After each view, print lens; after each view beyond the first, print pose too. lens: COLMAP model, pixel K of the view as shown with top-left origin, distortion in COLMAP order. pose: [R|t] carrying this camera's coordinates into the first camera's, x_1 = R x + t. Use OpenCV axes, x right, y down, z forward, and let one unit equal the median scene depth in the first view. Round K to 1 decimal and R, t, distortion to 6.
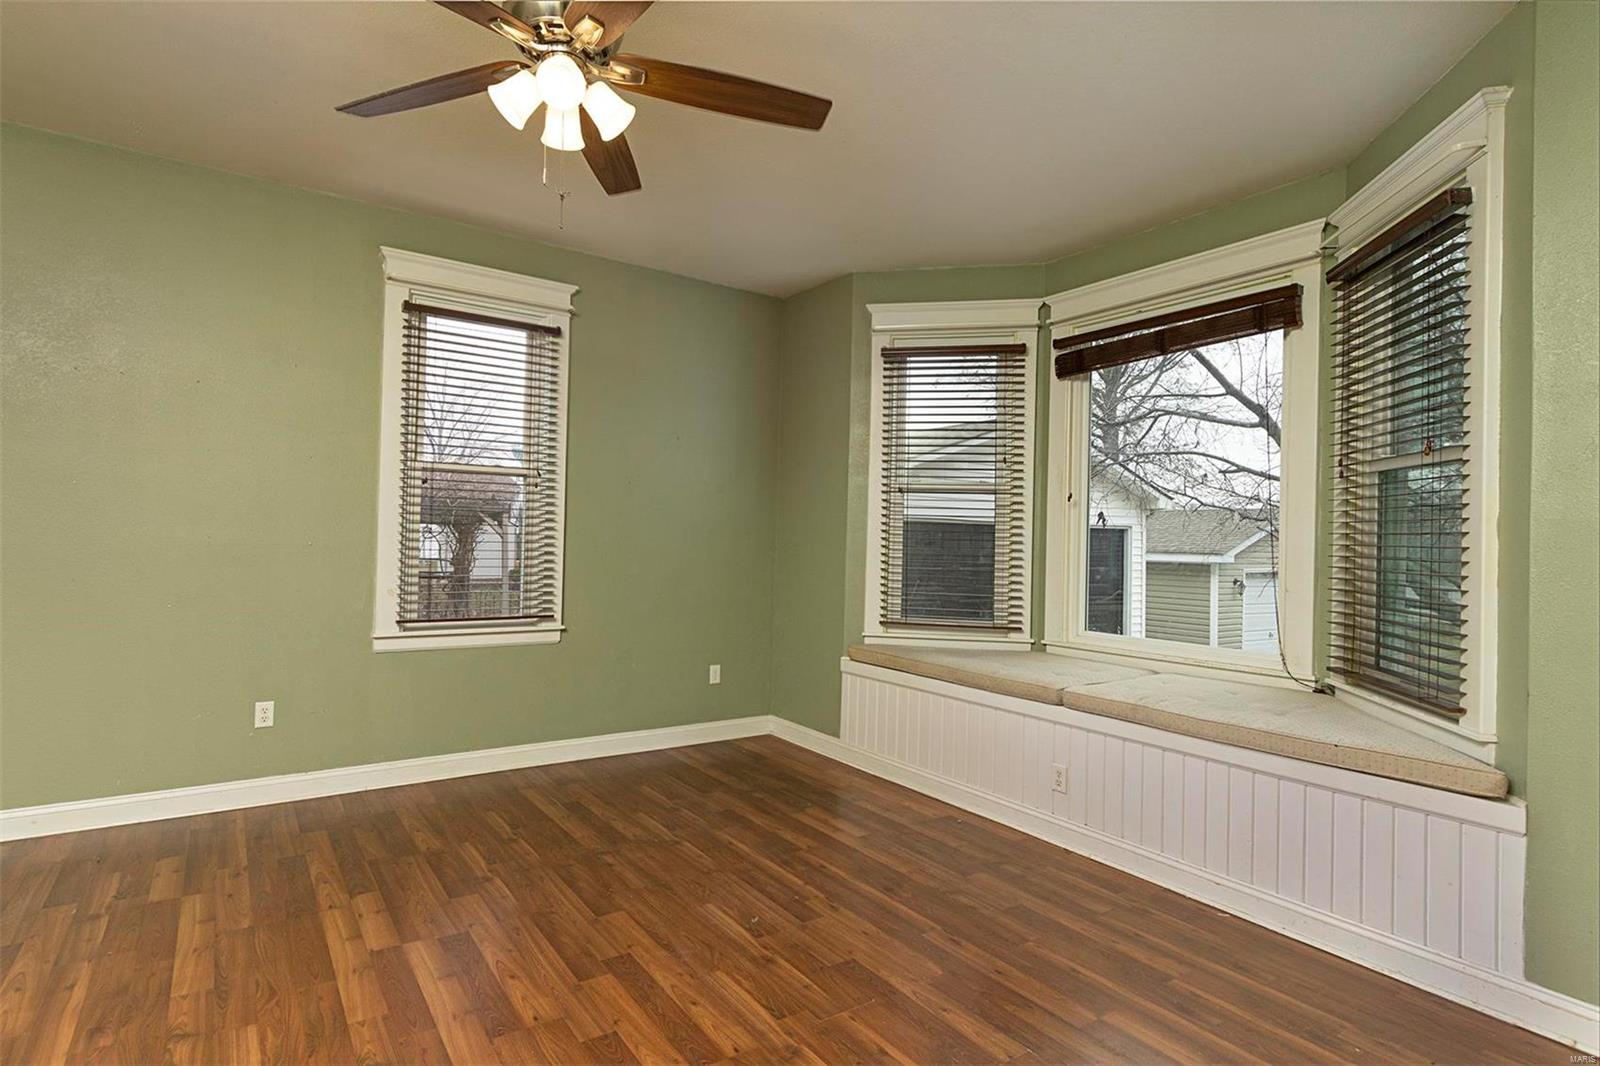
lens RADIAL K [[798.5, 0, 787.1], [0, 798.5, 528.1], [0, 0, 1]] dist [0.012064, -0.002410]
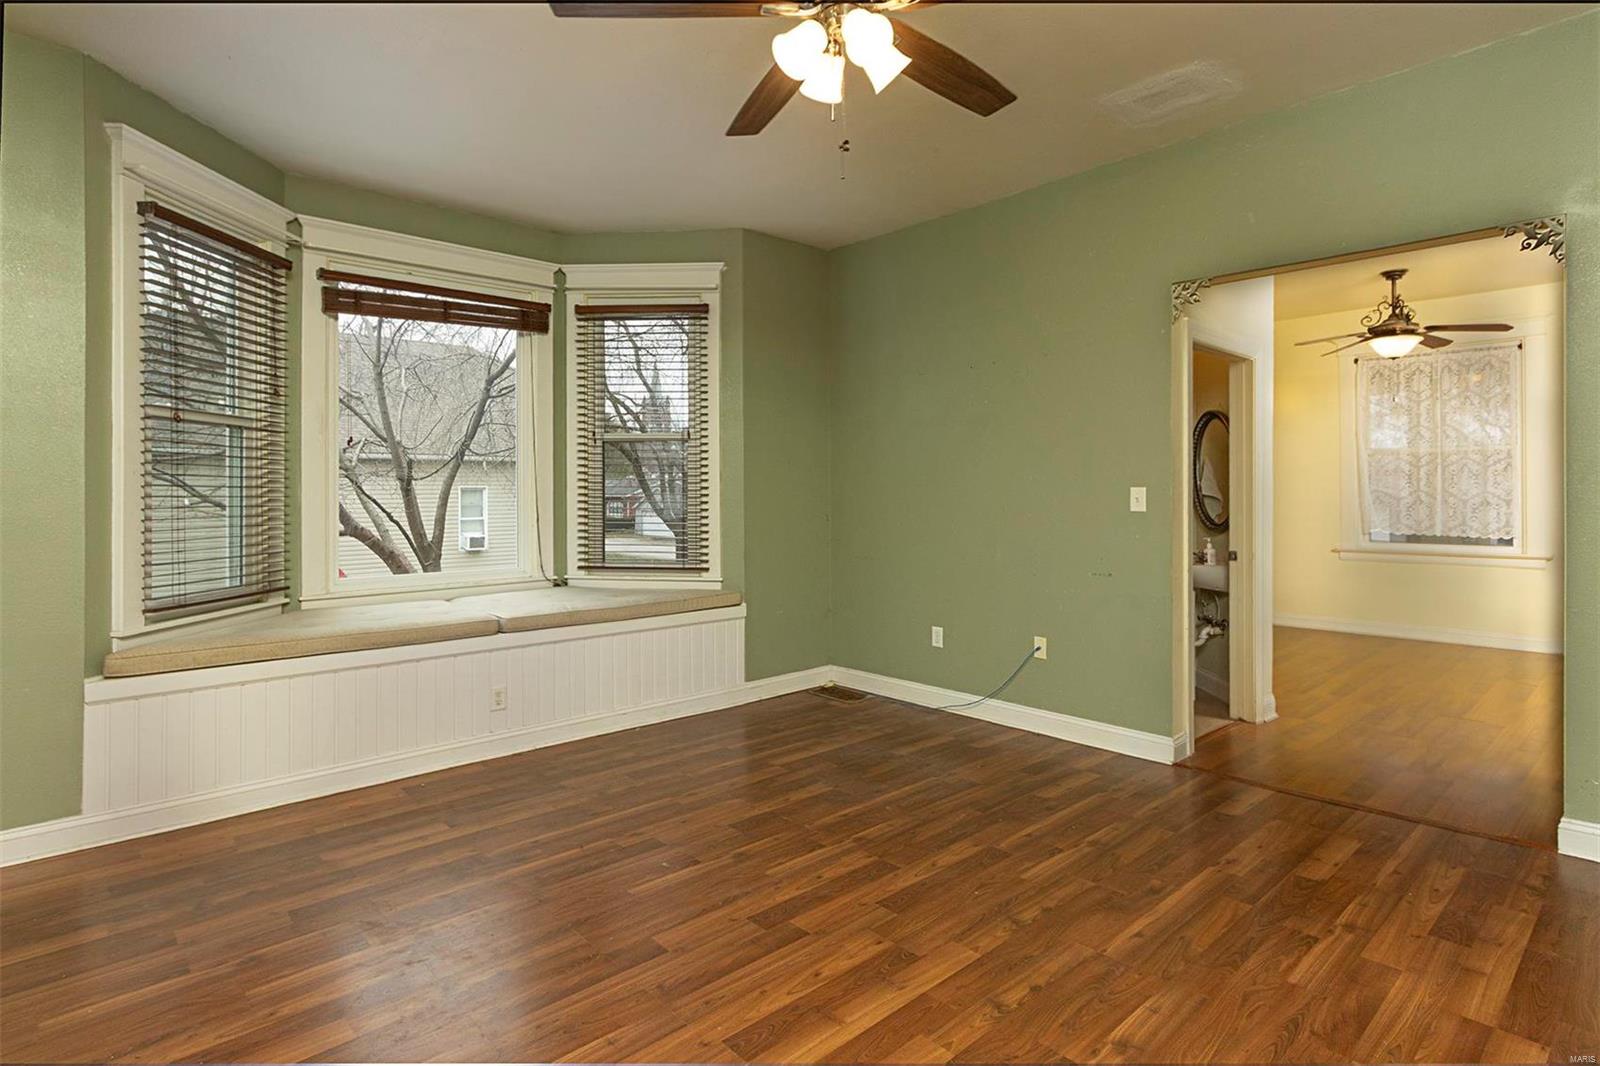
lens RADIAL K [[798.5, 0, 733.2], [0, 798.5, 502.6], [0, 0, 1]] dist [0.012064, -0.002410]
pose [[-0.068311, -0.033900, 0.997088, -0.736750], [-0.013606, 0.999361, 0.033045, -0.003454], [-0.997571, -0.011309, -0.068729, 0.698495]]
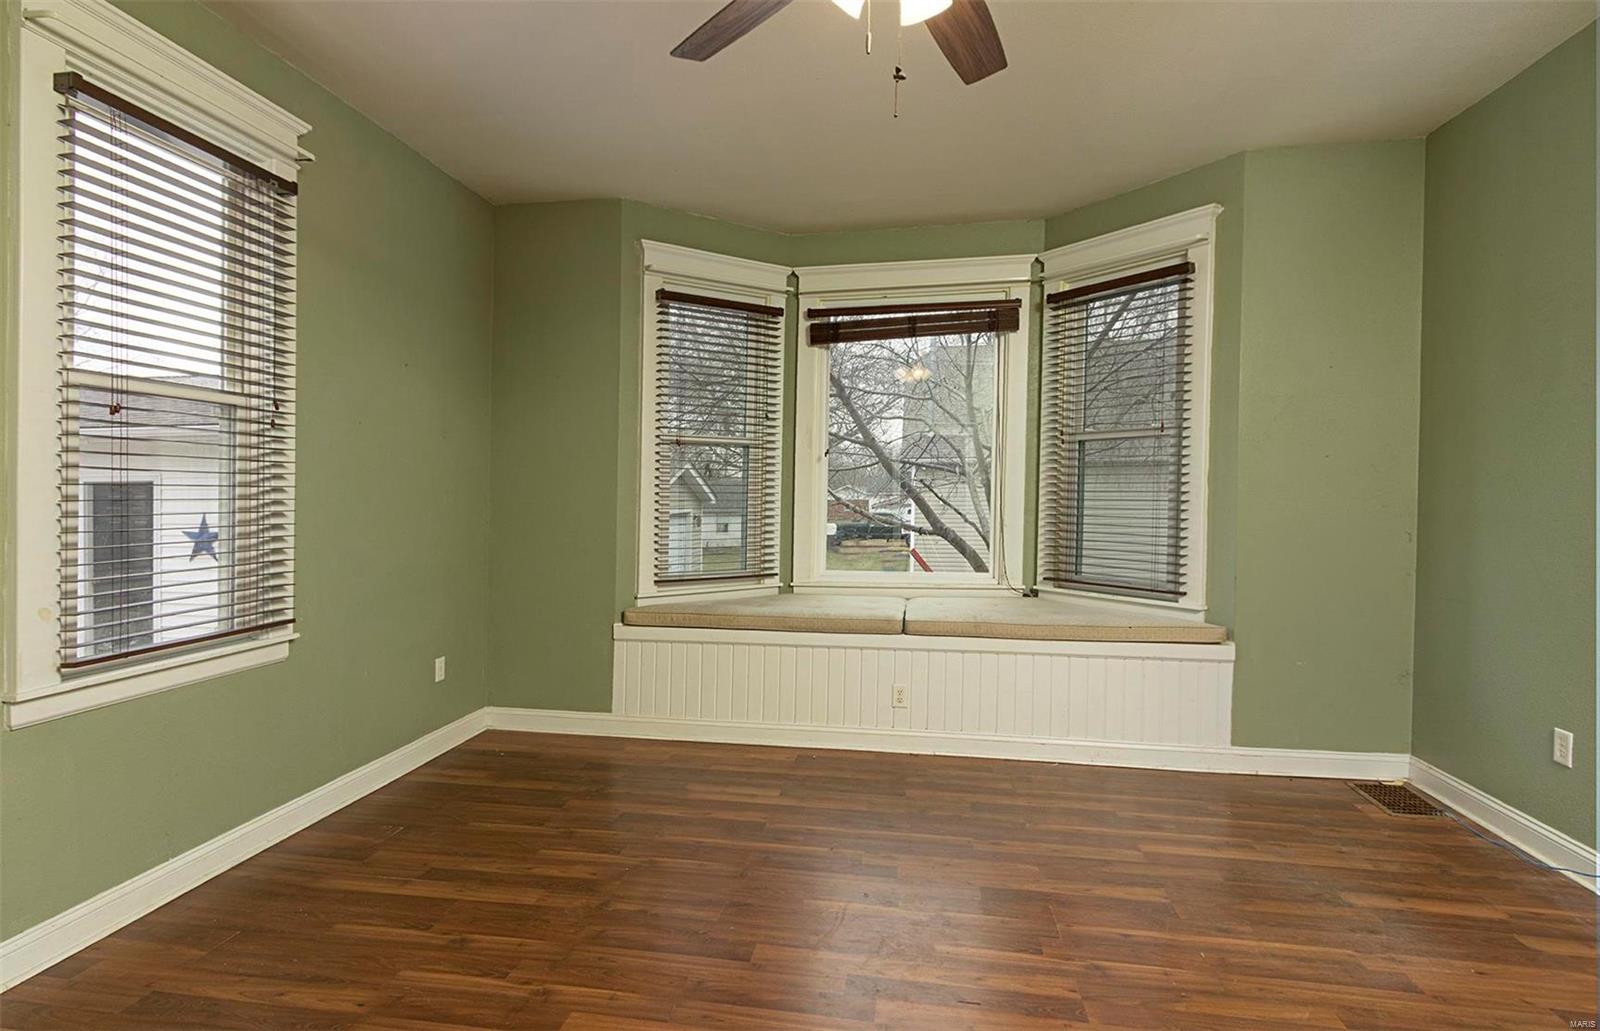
lens RADIAL K [[787.0, 0, 783.2], [0, 787.0, 512.5], [0, 0, 1]] dist [0.005805, 0.000548]
pose [[0.713455, -0.038720, 0.699630, -0.534241], [0.006141, 0.998779, 0.049014, -0.011427], [-0.700674, -0.030673, 0.712822, 0.288538]]
